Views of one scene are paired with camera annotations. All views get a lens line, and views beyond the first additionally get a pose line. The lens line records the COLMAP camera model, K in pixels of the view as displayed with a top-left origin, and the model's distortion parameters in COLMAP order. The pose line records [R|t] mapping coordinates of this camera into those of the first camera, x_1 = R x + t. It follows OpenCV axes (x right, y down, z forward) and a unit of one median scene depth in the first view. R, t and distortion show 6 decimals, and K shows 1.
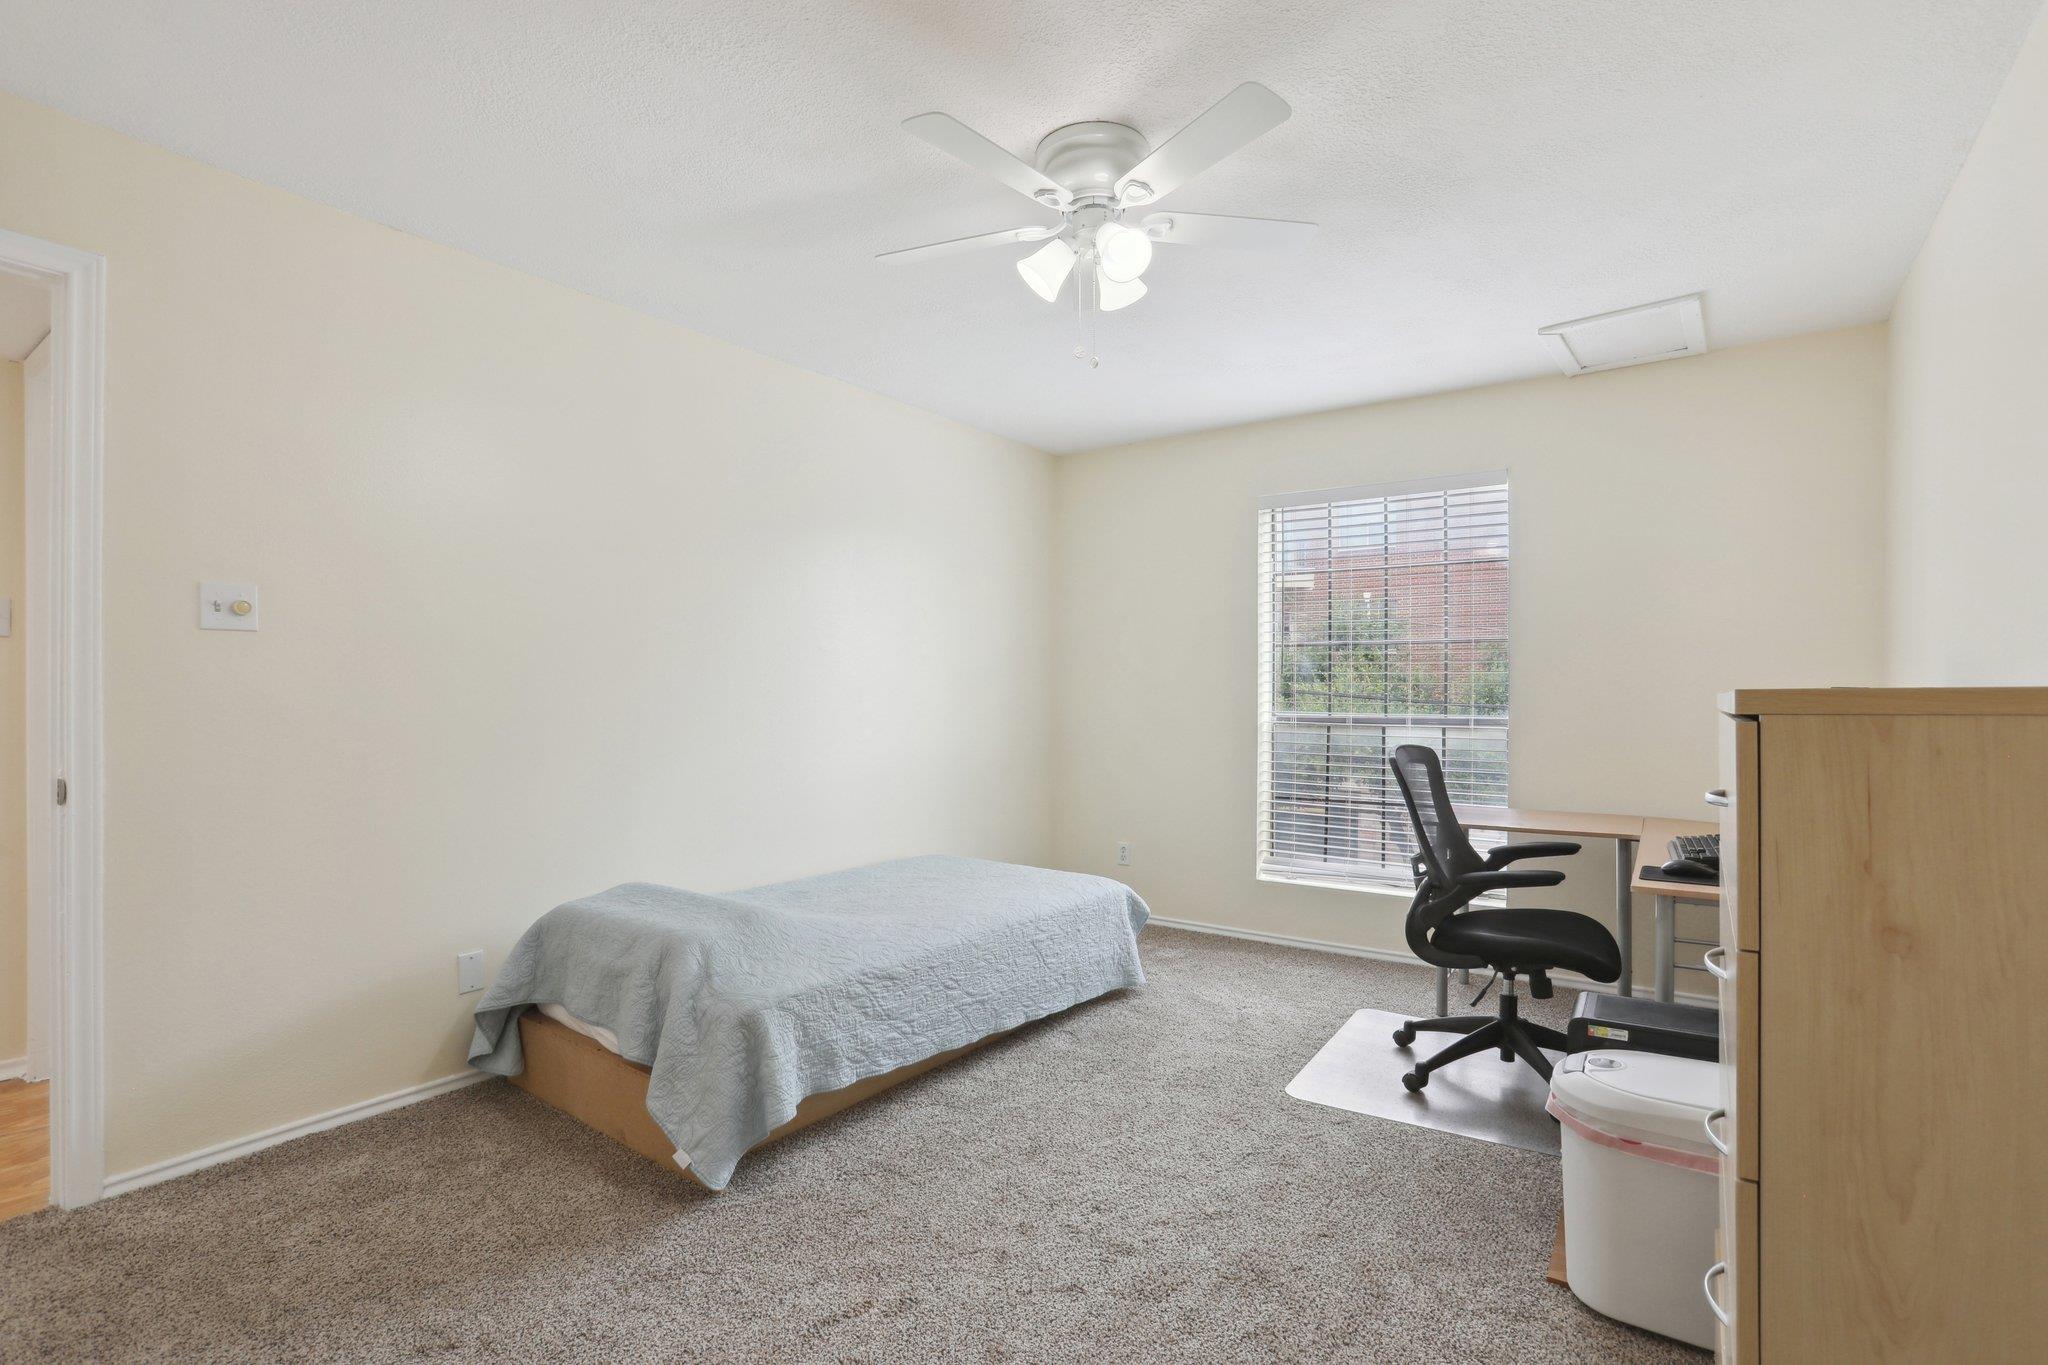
lens RADIAL K [[944.5, 0, 1034.4], [0, 944.5, 676.9], [0, 0, 1]] dist [-0.055001, 0.022447]
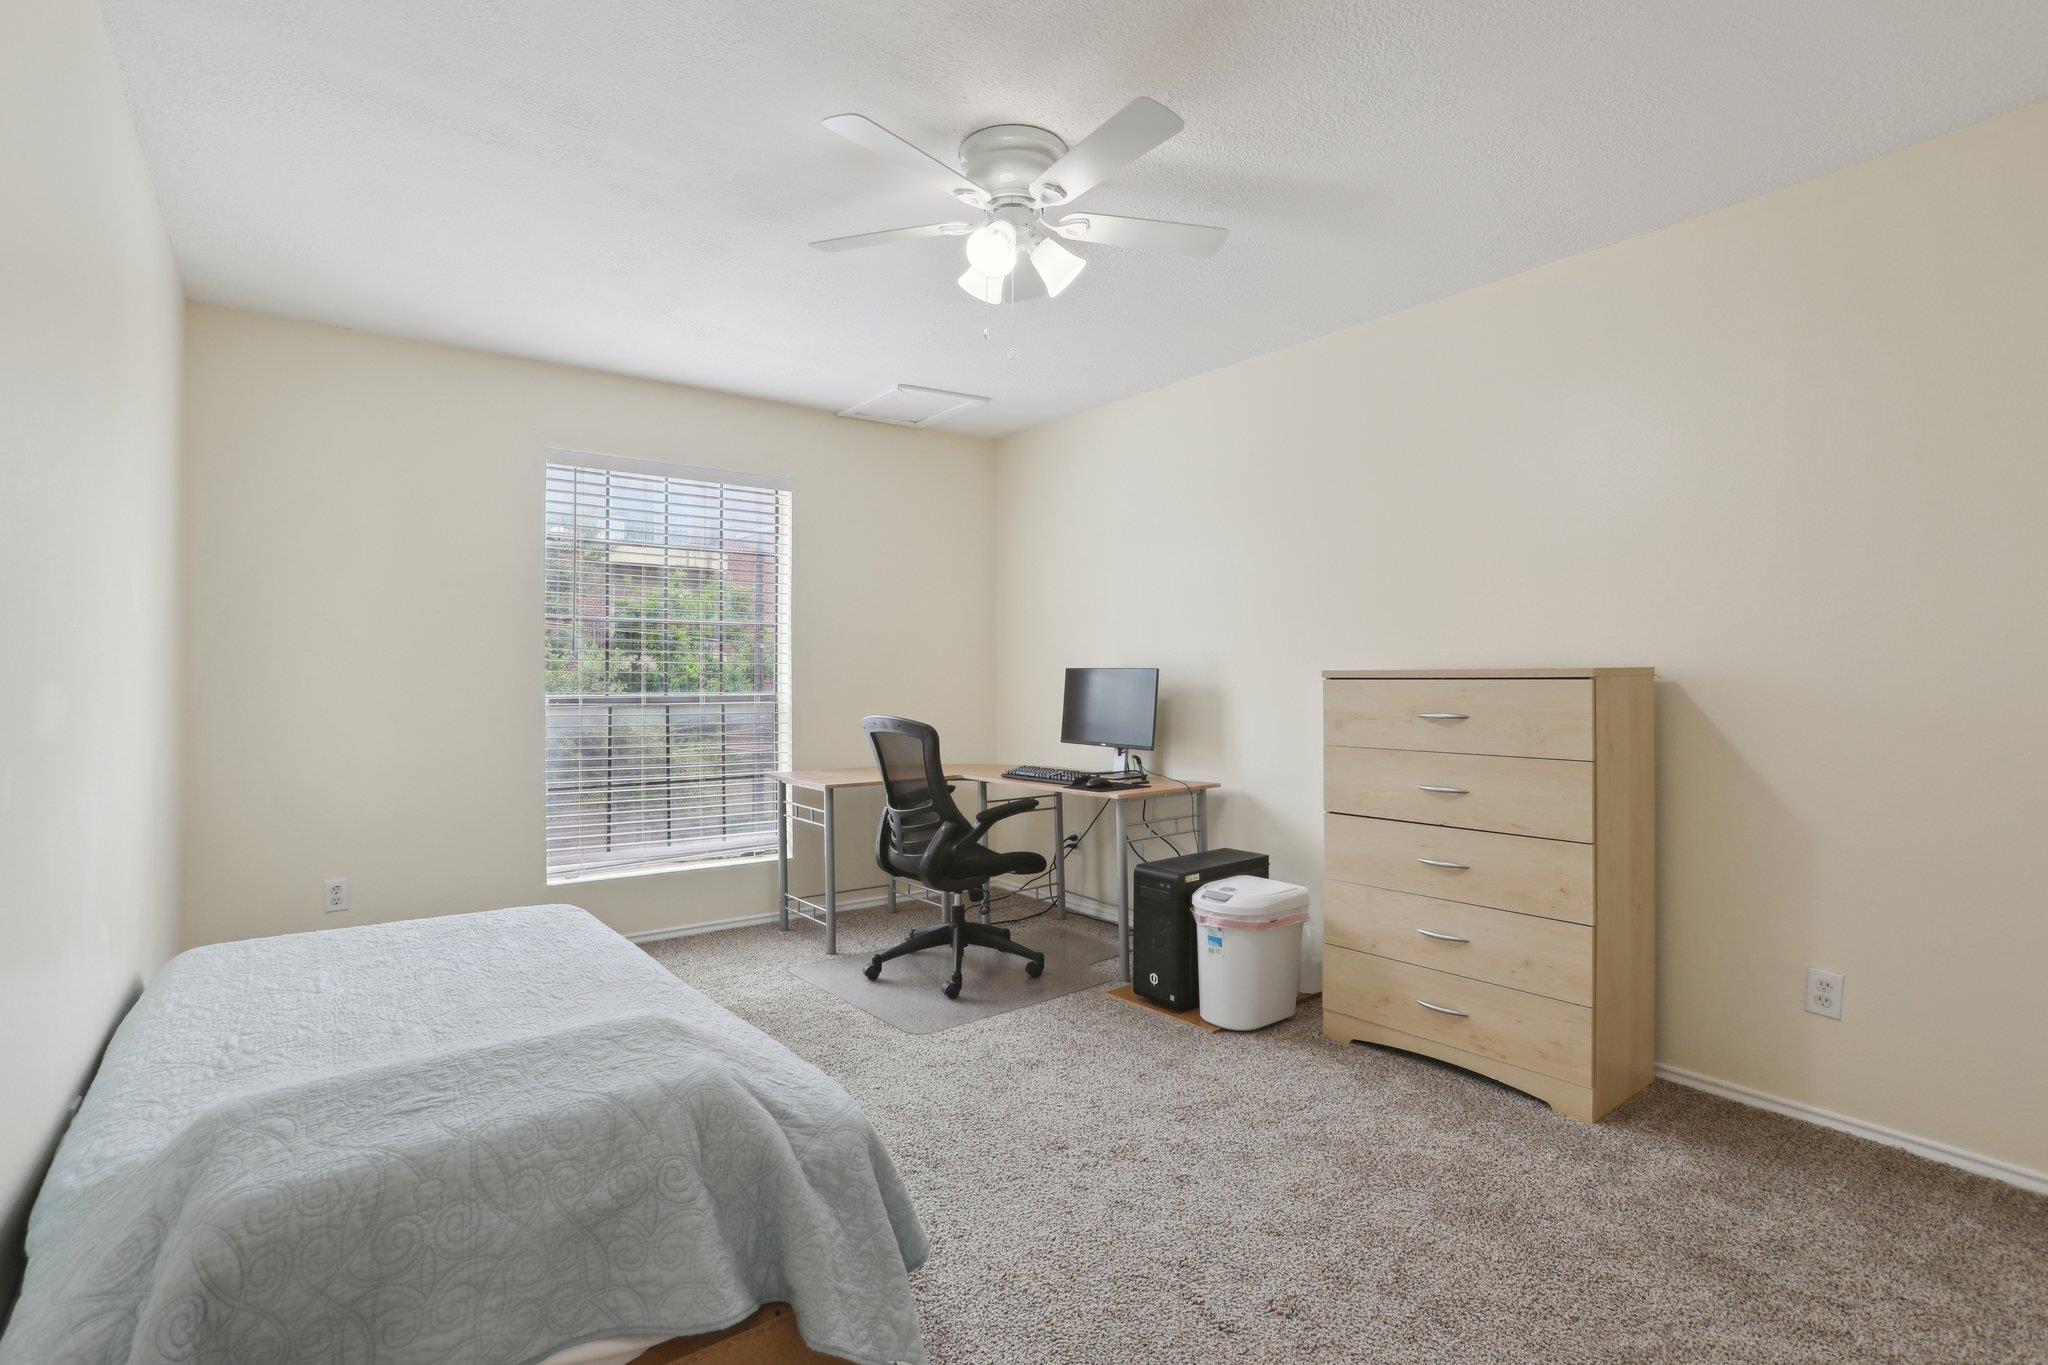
lens RADIAL K [[944.5, 0, 994.0], [0, 944.5, 645.9], [0, 0, 1]] dist [-0.055001, 0.022447]
pose [[0.322780, 0.028387, 0.946048, -0.743450], [-0.014440, 0.999581, -0.025067, 0.014916], [-0.946364, -0.005570, 0.323054, 0.548368]]
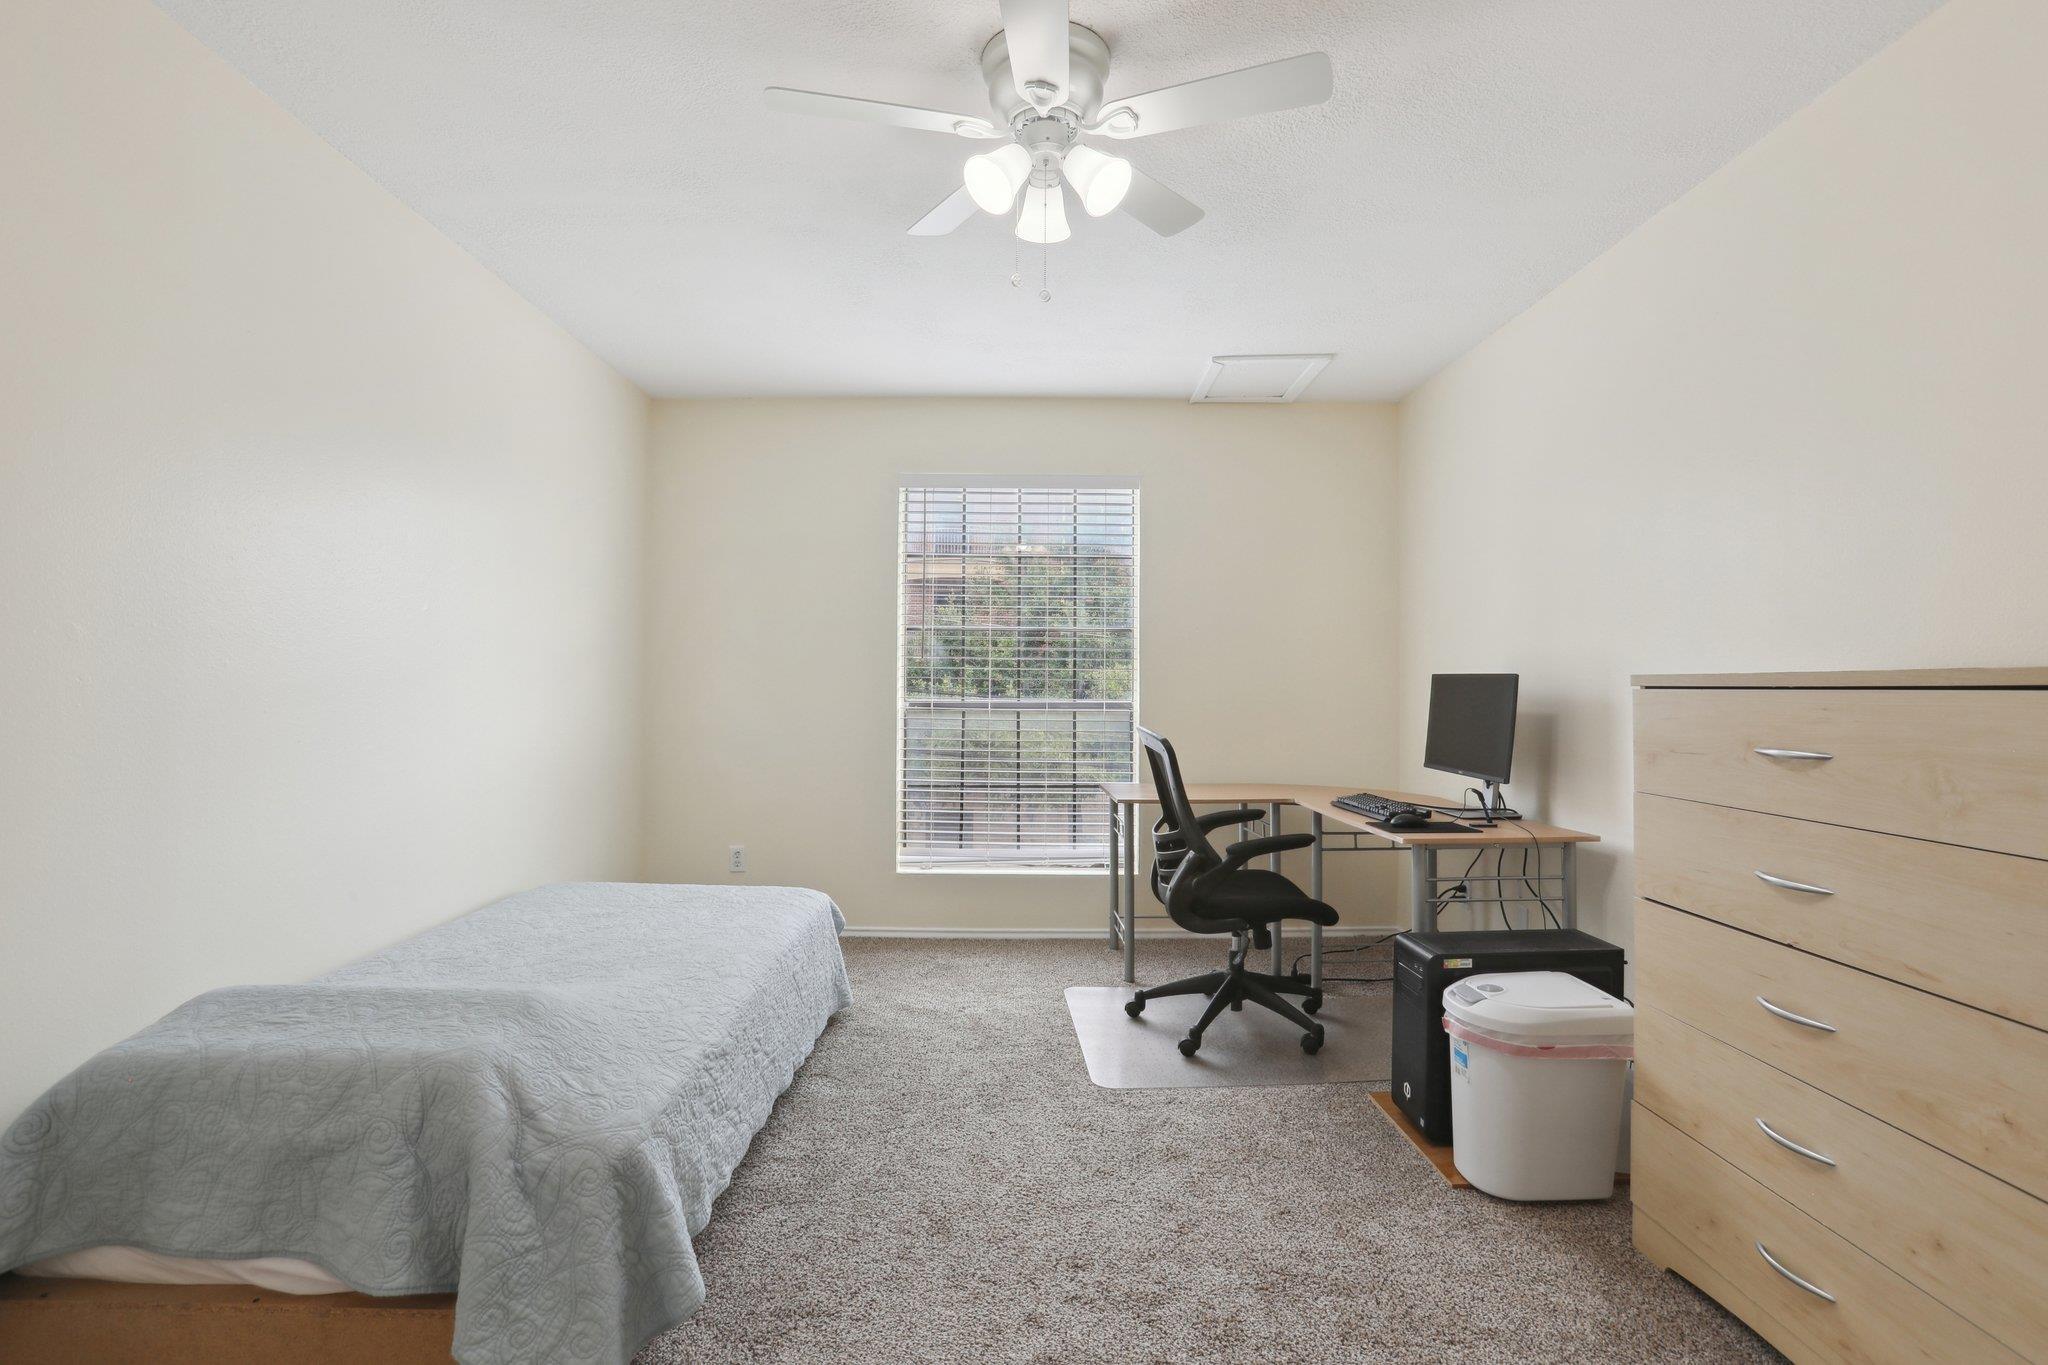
lens RADIAL K [[944.5, 0, 1012.3], [0, 944.5, 651.0], [0, 0, 1]] dist [-0.055001, 0.022447]
pose [[0.817093, 0.021525, 0.576105, -0.368734], [-0.012045, 0.999722, -0.020268, 0.012660], [-0.576381, 0.009621, 0.817125, 0.244743]]
